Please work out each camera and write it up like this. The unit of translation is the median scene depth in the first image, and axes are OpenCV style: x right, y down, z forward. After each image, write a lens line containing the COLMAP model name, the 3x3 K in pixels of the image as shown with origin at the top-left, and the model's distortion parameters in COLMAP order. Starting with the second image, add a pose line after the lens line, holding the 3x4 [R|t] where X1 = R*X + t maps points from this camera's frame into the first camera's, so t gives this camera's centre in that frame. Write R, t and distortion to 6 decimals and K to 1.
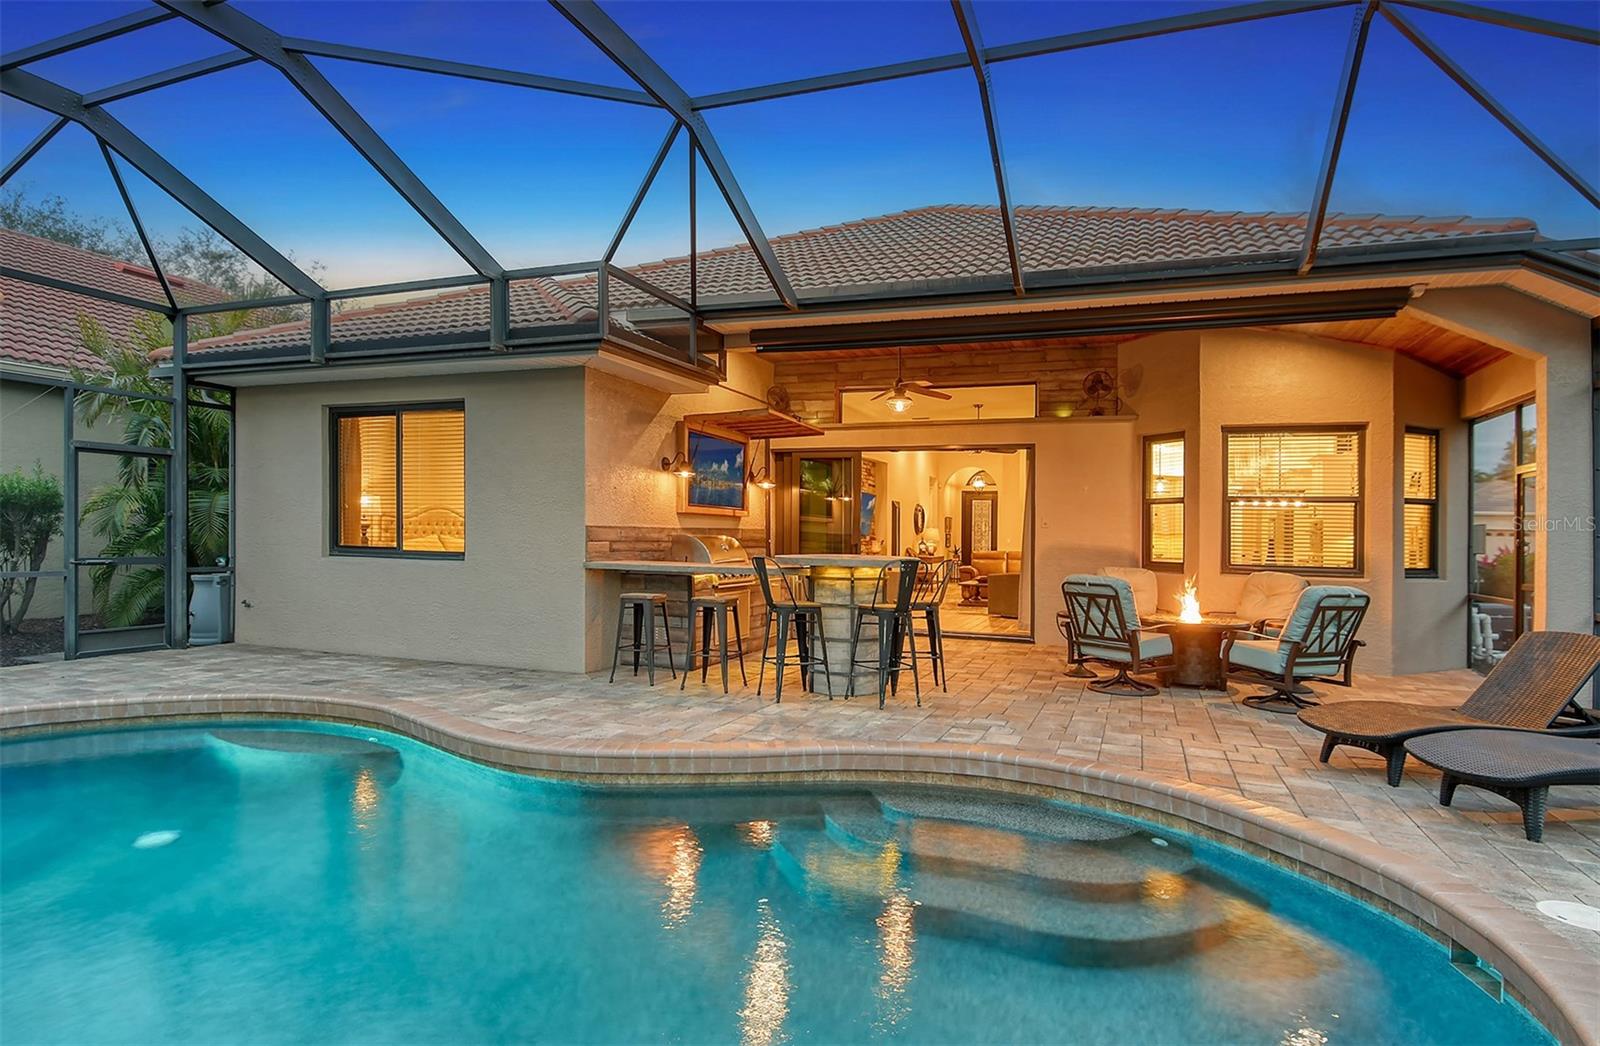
lens RADIAL K [[860.7, 0, 821.7], [0, 860.7, 555.6], [0, 0, 1]] dist [0.010101, -0.008890]
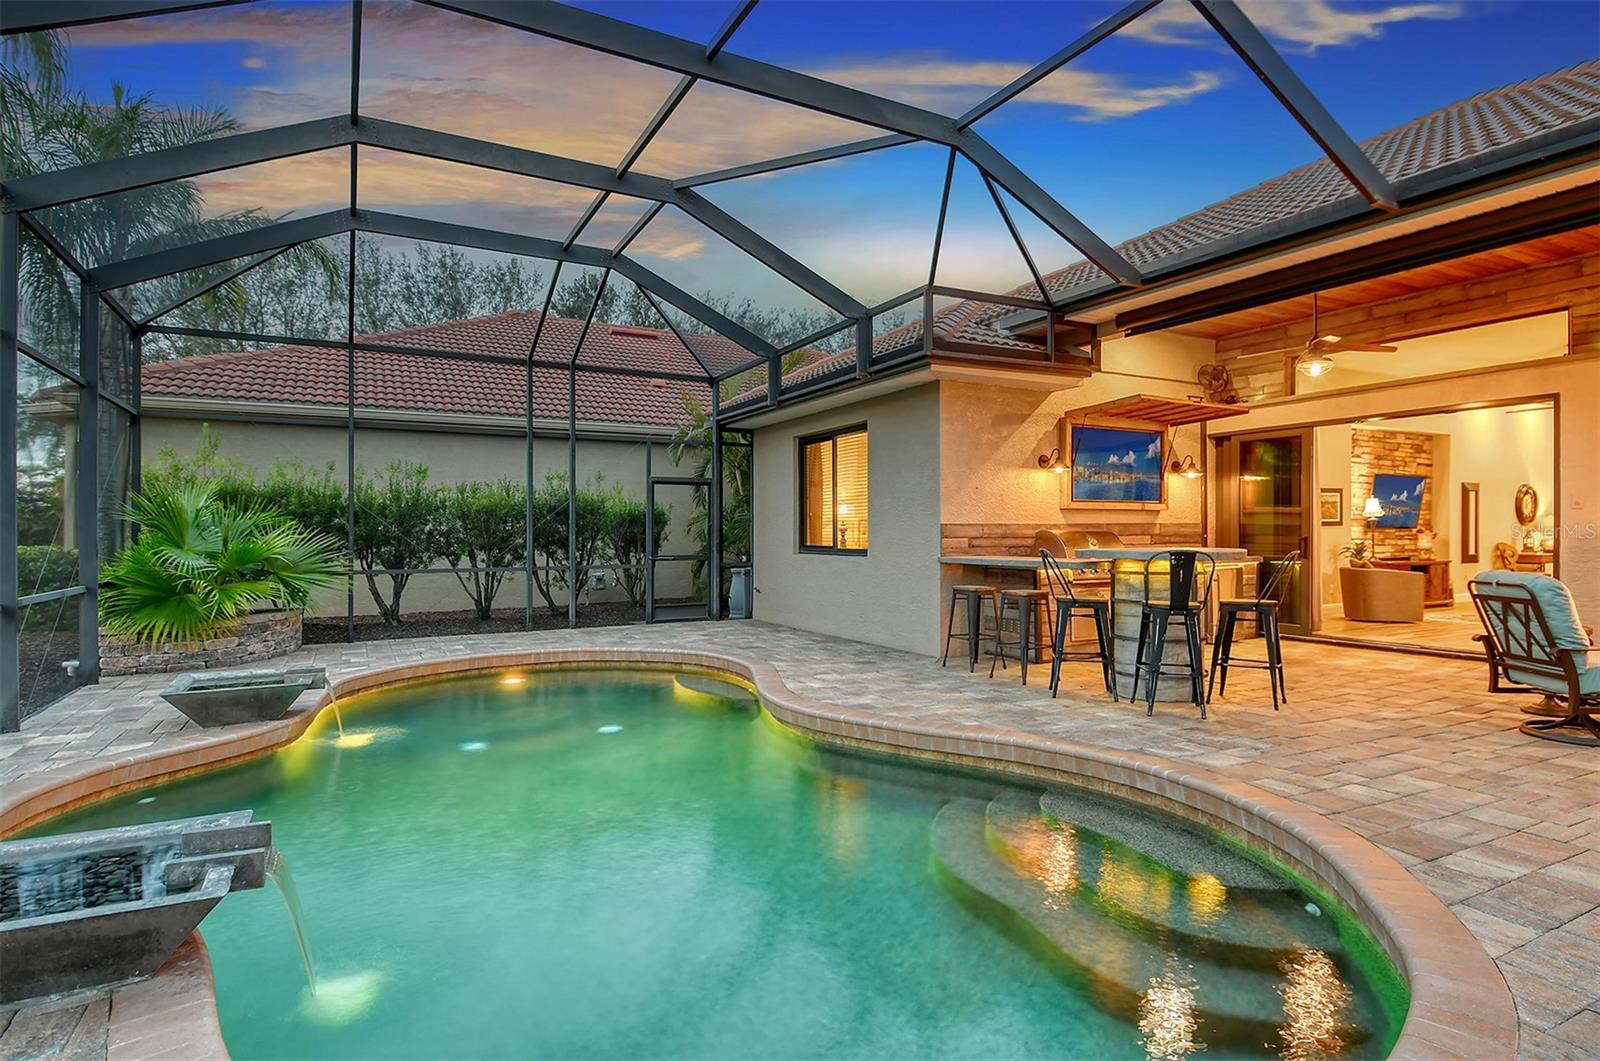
lens RADIAL K [[845.4, 0, 795.3], [0, 845.4, 558.8], [0, 0, 1]] dist [-0.004491, -0.004685]
pose [[0.751218, -0.002215, -0.660051, 0.289566], [0.002957, 0.999996, 0.000010, 0.008876], [0.660048, -0.001959, 0.751221, 0.063048]]
